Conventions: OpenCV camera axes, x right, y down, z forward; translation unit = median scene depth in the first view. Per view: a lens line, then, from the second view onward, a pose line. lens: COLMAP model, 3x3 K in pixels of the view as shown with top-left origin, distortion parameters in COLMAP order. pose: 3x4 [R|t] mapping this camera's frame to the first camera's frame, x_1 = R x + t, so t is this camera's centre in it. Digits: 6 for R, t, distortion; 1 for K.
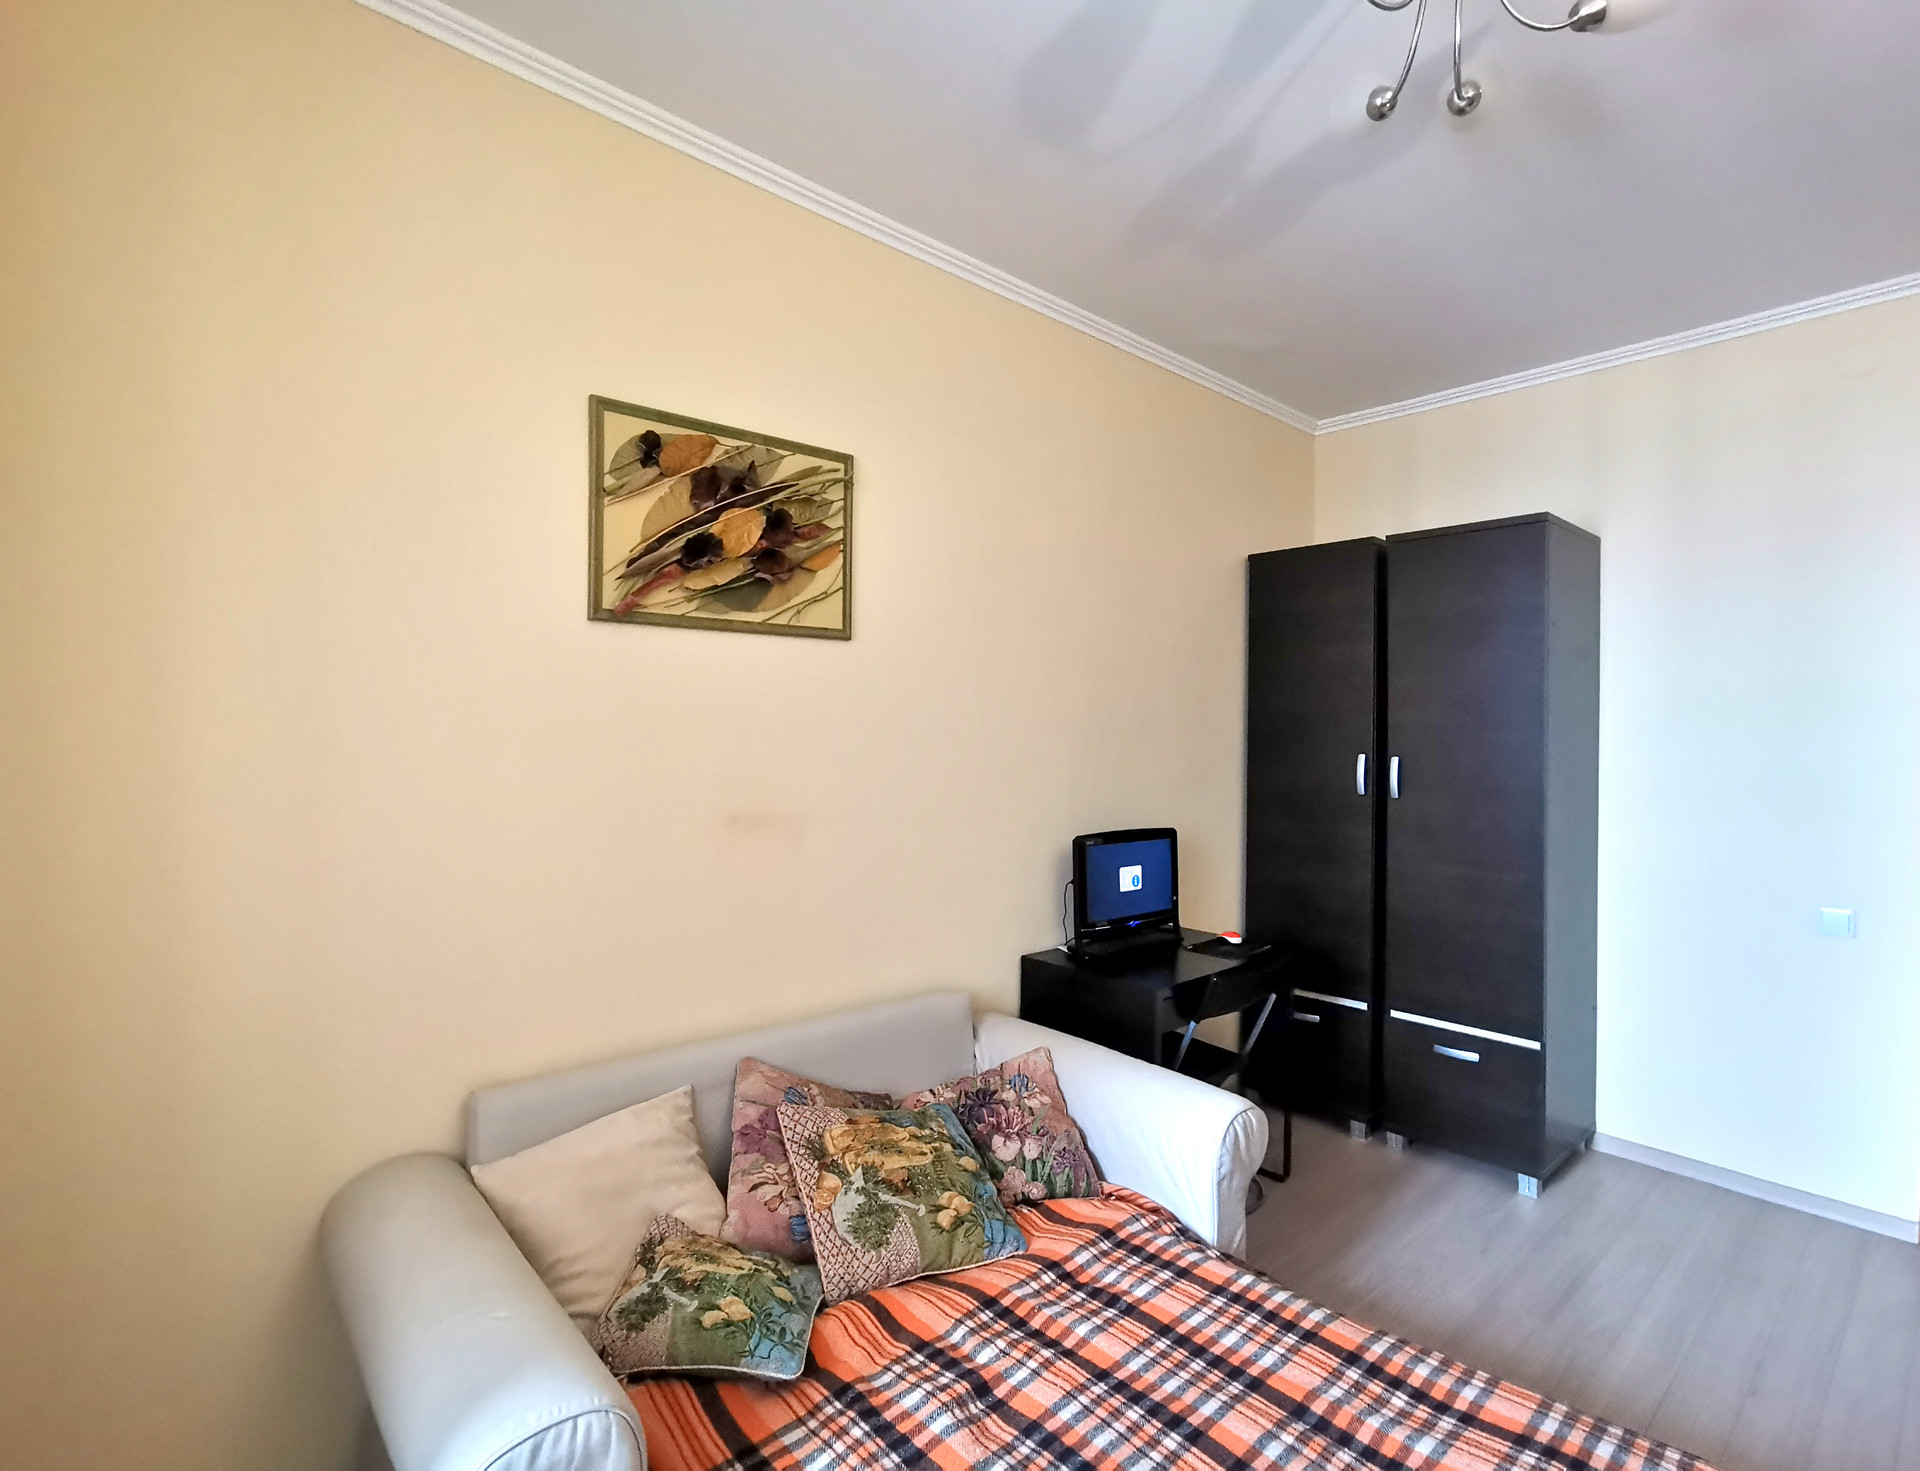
lens RADIAL K [[943.3, 0, 960.0], [0, 943.3, 735.5], [0, 0, 1]] dist [0.026217, 0.000317]
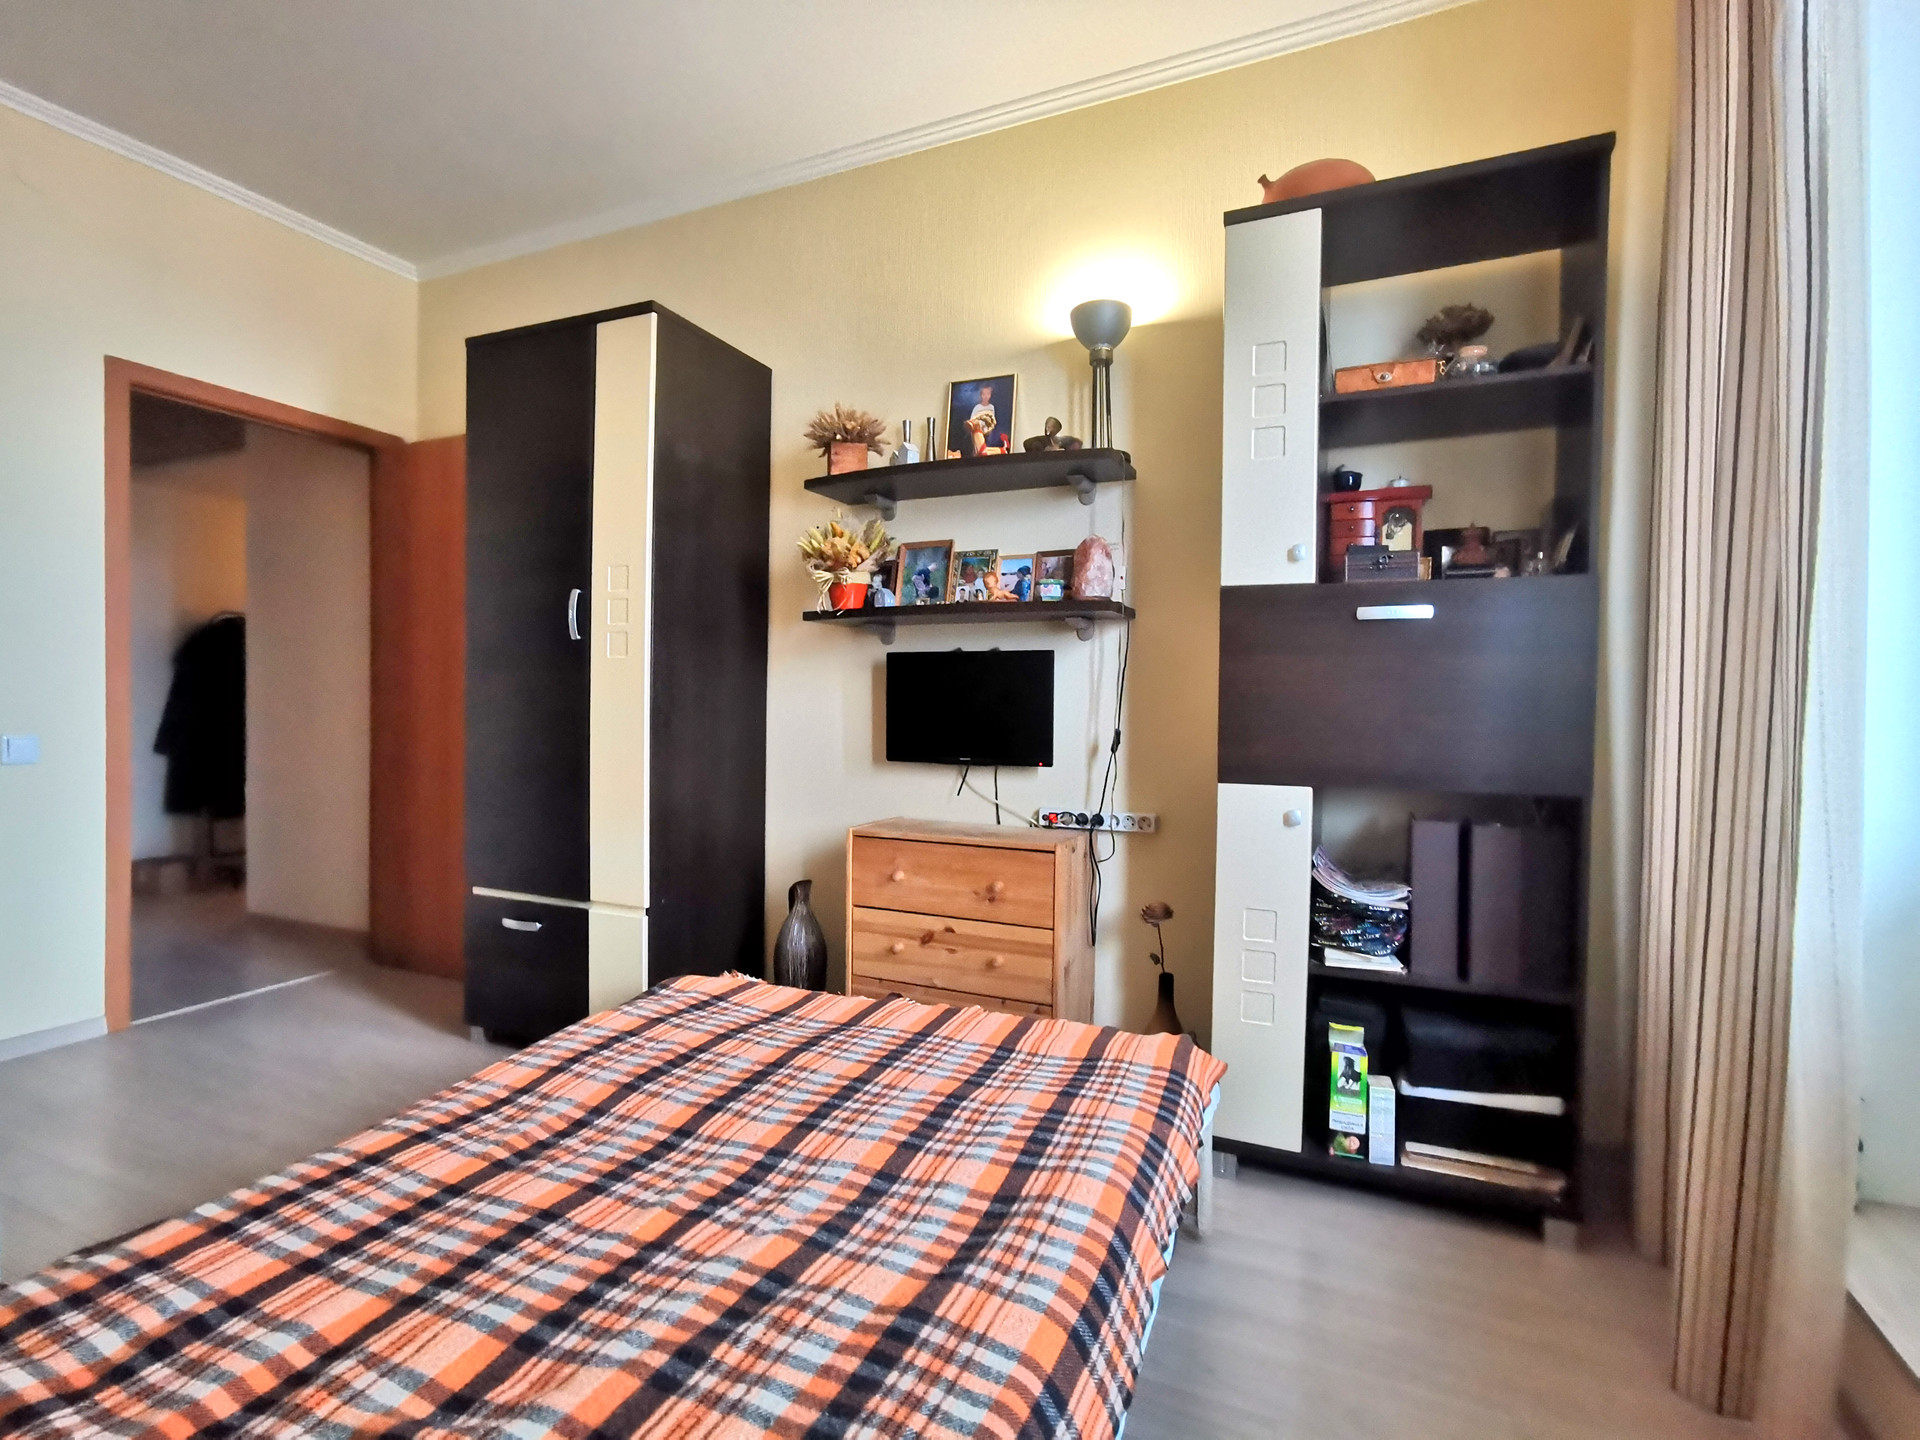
lens RADIAL K [[925.4, 0, 962.6], [0, 925.4, 715.1], [0, 0, 1]] dist [-0.038906, 0.030028]
pose [[-0.403364, -0.026862, 0.914645, -0.583283], [-0.013524, 0.999635, 0.023394, 0.215604], [-0.914940, -0.002934, -0.403580, 0.870161]]
